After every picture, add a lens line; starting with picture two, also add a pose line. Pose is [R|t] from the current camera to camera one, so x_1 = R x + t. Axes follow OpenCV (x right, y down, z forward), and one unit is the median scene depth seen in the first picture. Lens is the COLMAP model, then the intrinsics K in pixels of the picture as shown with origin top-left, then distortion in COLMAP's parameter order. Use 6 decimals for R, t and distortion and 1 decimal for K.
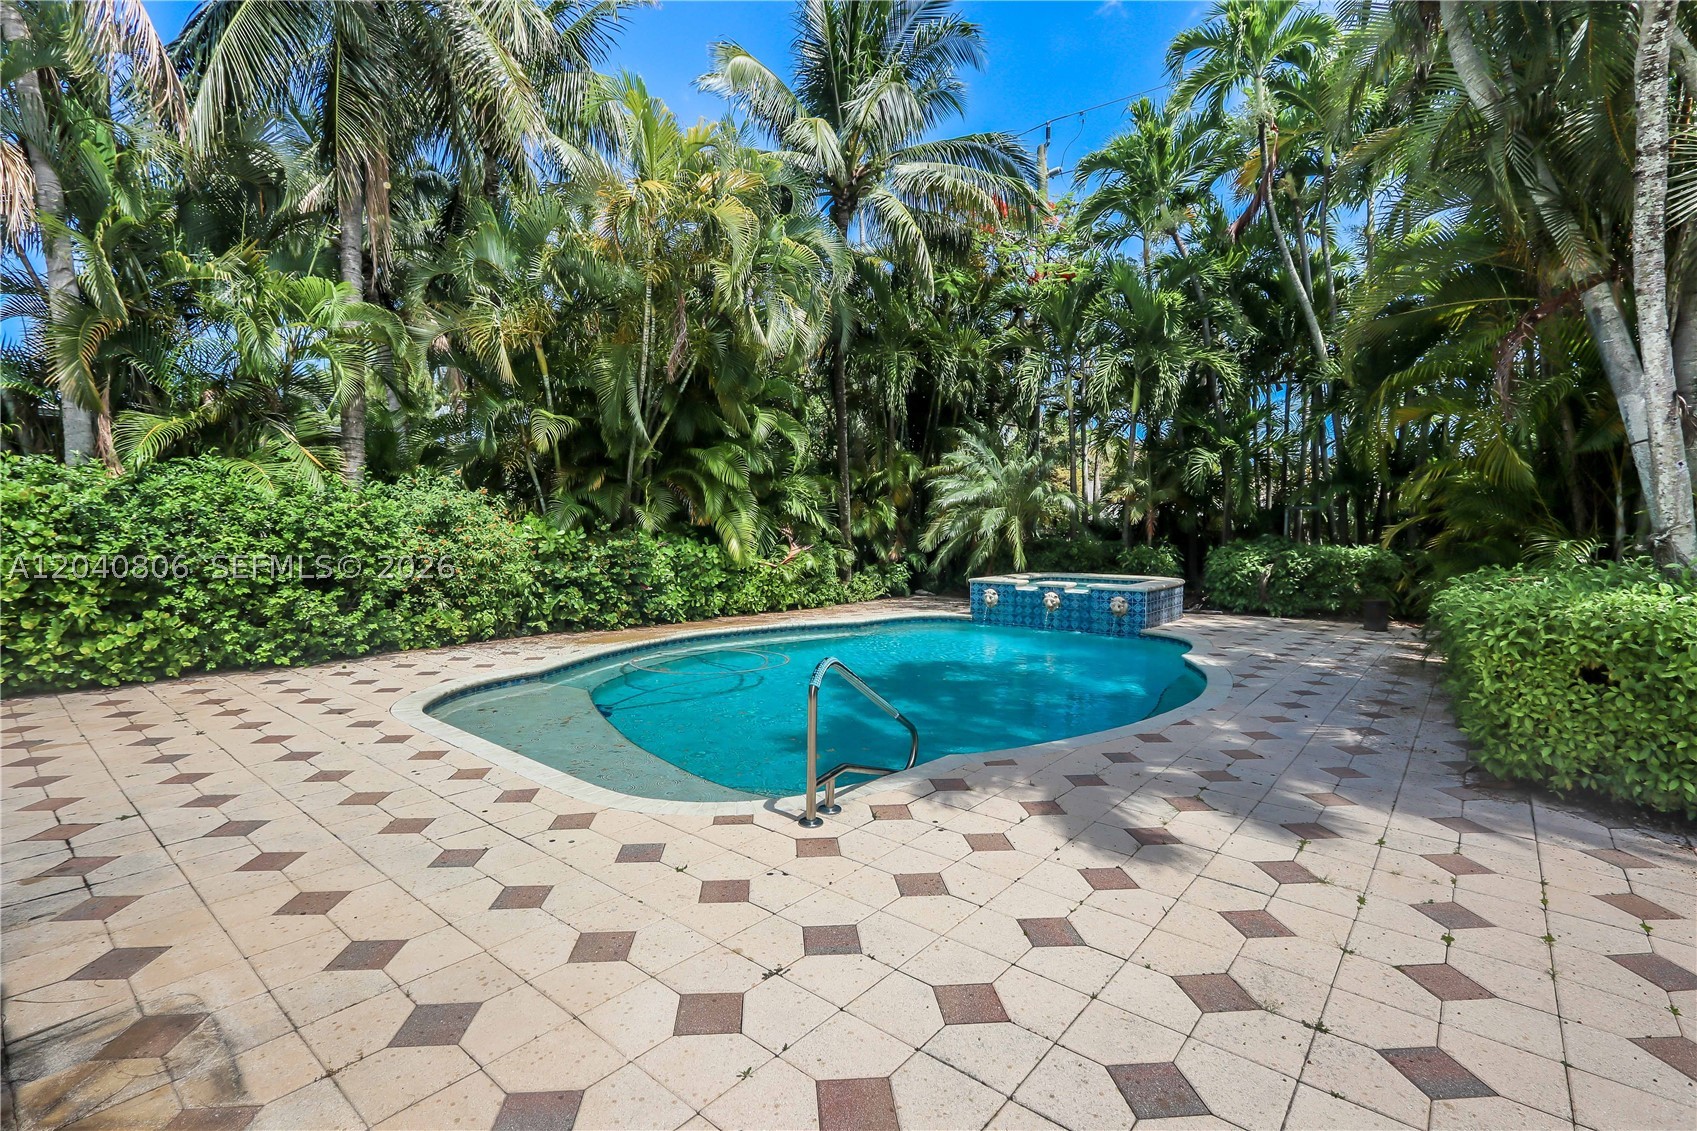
lens RADIAL K [[777.7, 0, 850.0], [0, 777.7, 558.2], [0, 0, 1]] dist [-0.025332, 0.009418]
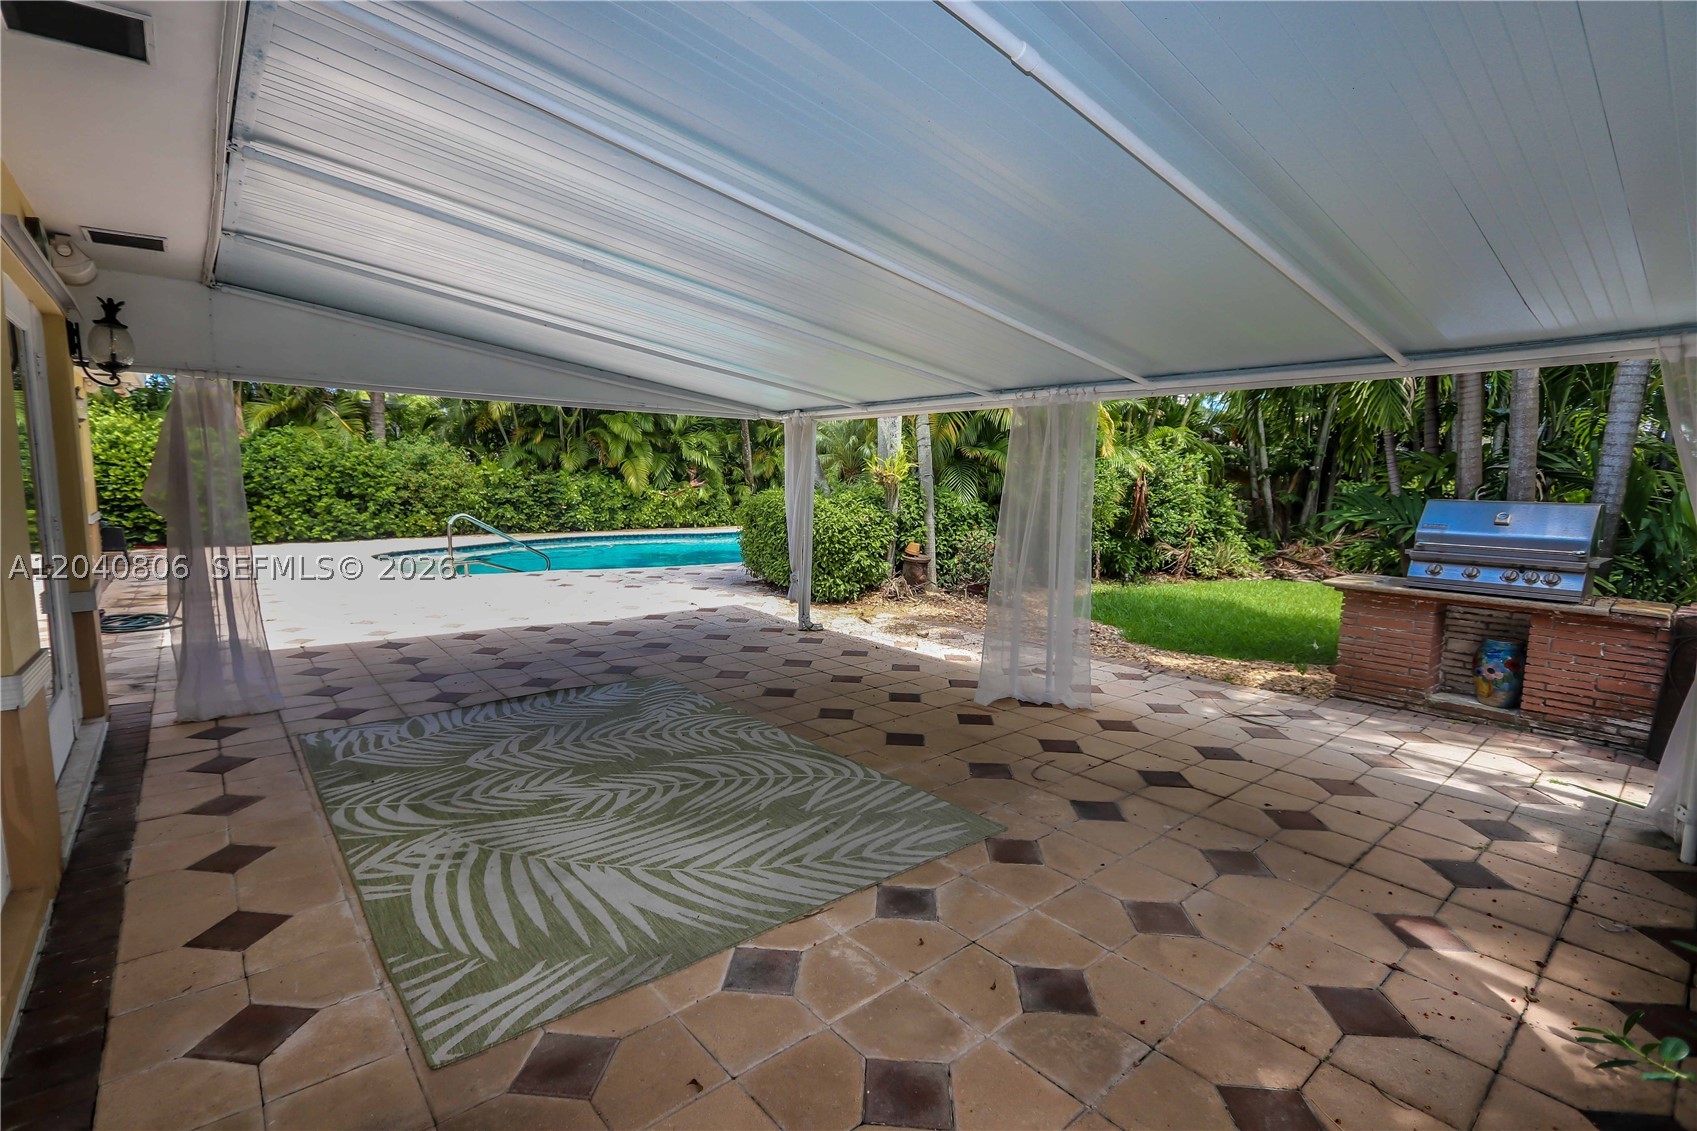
lens RADIAL K [[782.3, 0, 855.5], [0, 782.3, 567.0], [0, 0, 1]] dist [-0.010662, 0.000024]
pose [[0.987222, 0.013482, -0.158780, 0.766966], [-0.002832, 0.997741, 0.067111, 0.070705], [0.159326, -0.065804, 0.985031, -0.609793]]
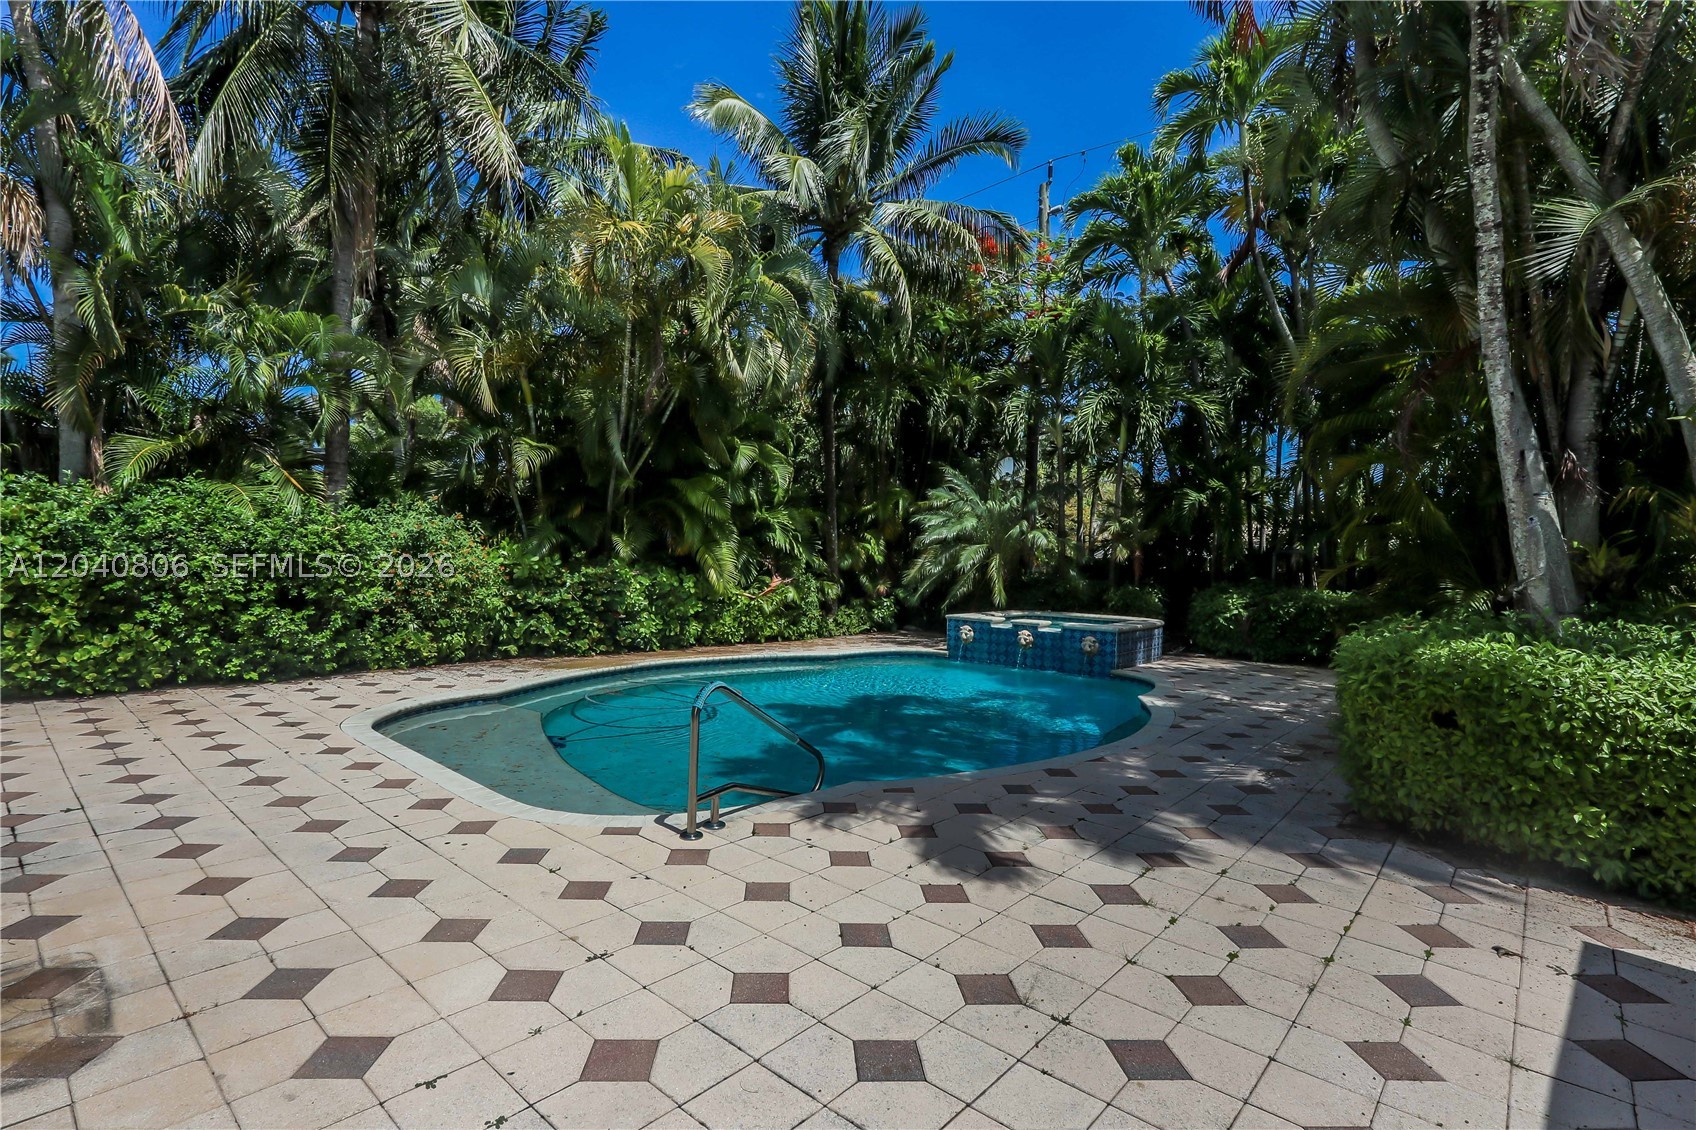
lens RADIAL K [[804.3, 0, 851.7], [0, 804.3, 564.1], [0, 0, 1]] dist [-0.023963, 0.009135]
pose [[0.999358, 0.023823, -0.026742, 0.090605], [-0.024720, 0.999126, -0.033716, -0.001220], [0.025916, 0.034355, 0.999074, -0.053784]]
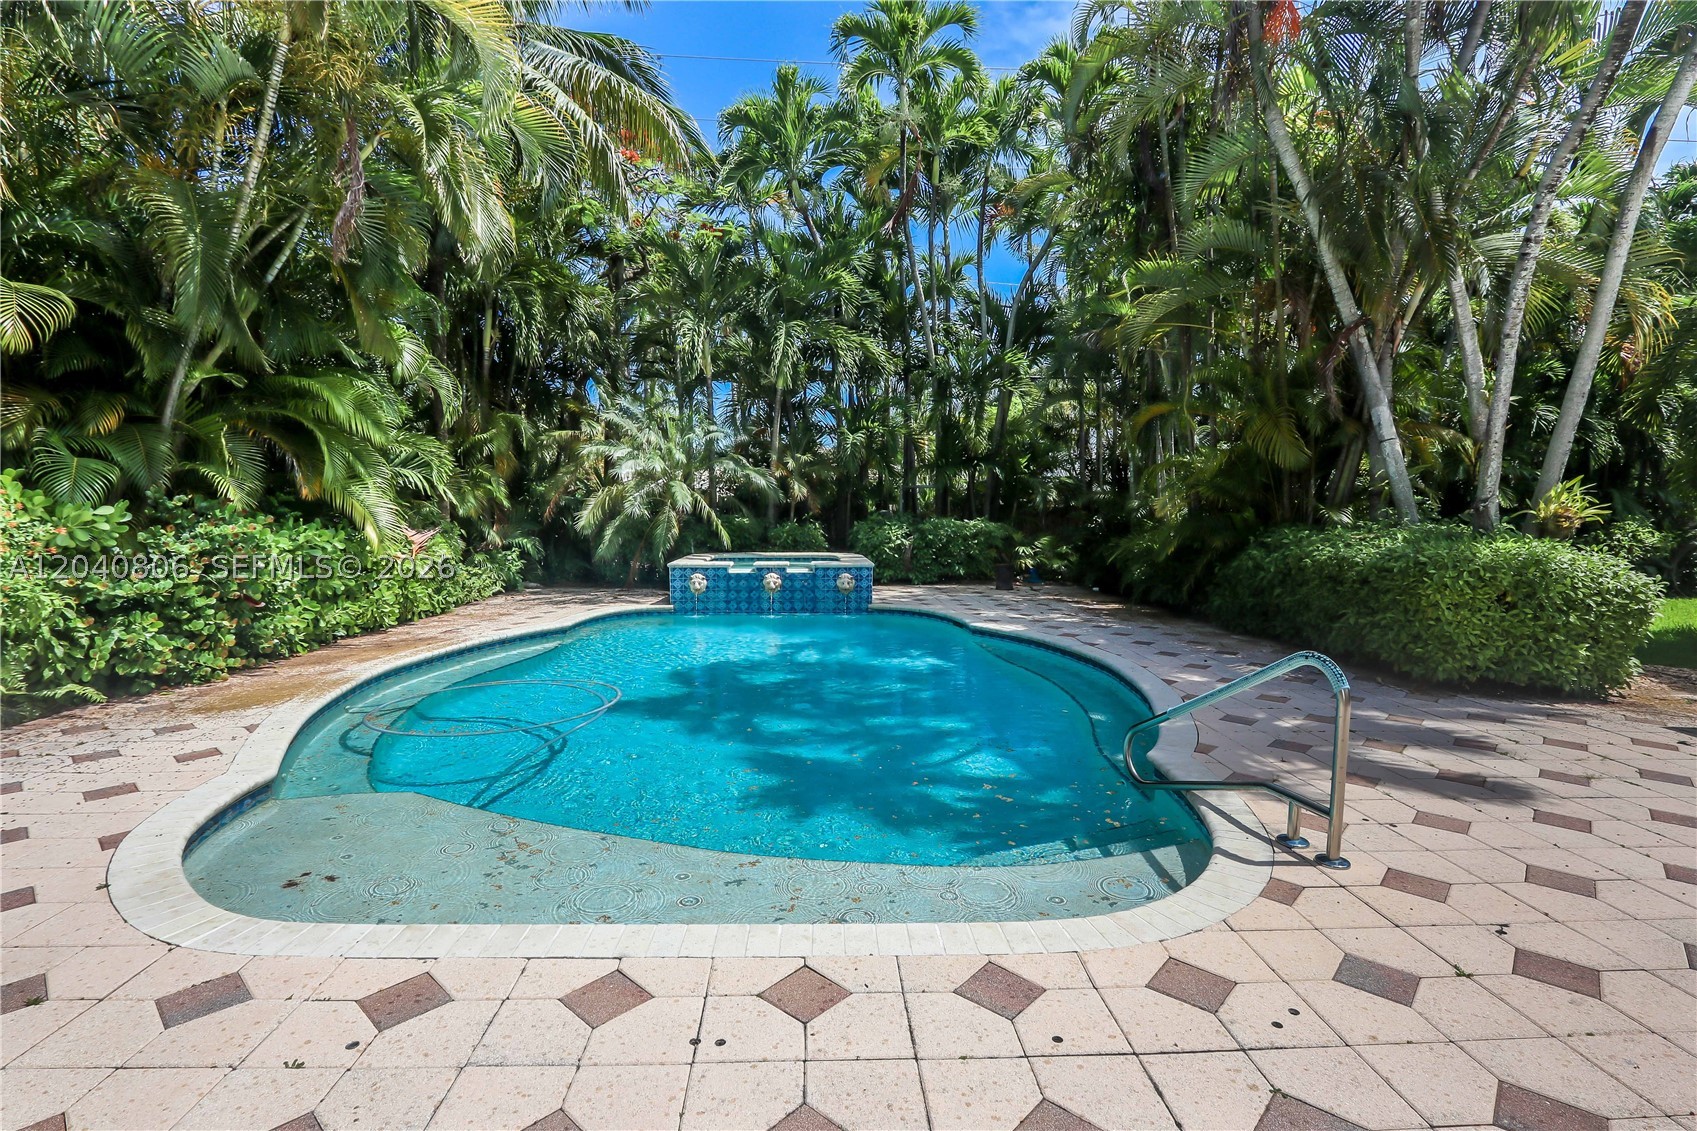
lens RADIAL K [[794.5, 0, 841.7], [0, 794.5, 549.4], [0, 0, 1]] dist [-0.015647, 0.000063]
pose [[0.742815, -0.036759, 0.668487, -0.449737], [0.028709, 0.999322, 0.023050, -0.005922], [-0.668881, 0.002070, 0.743367, 0.347431]]
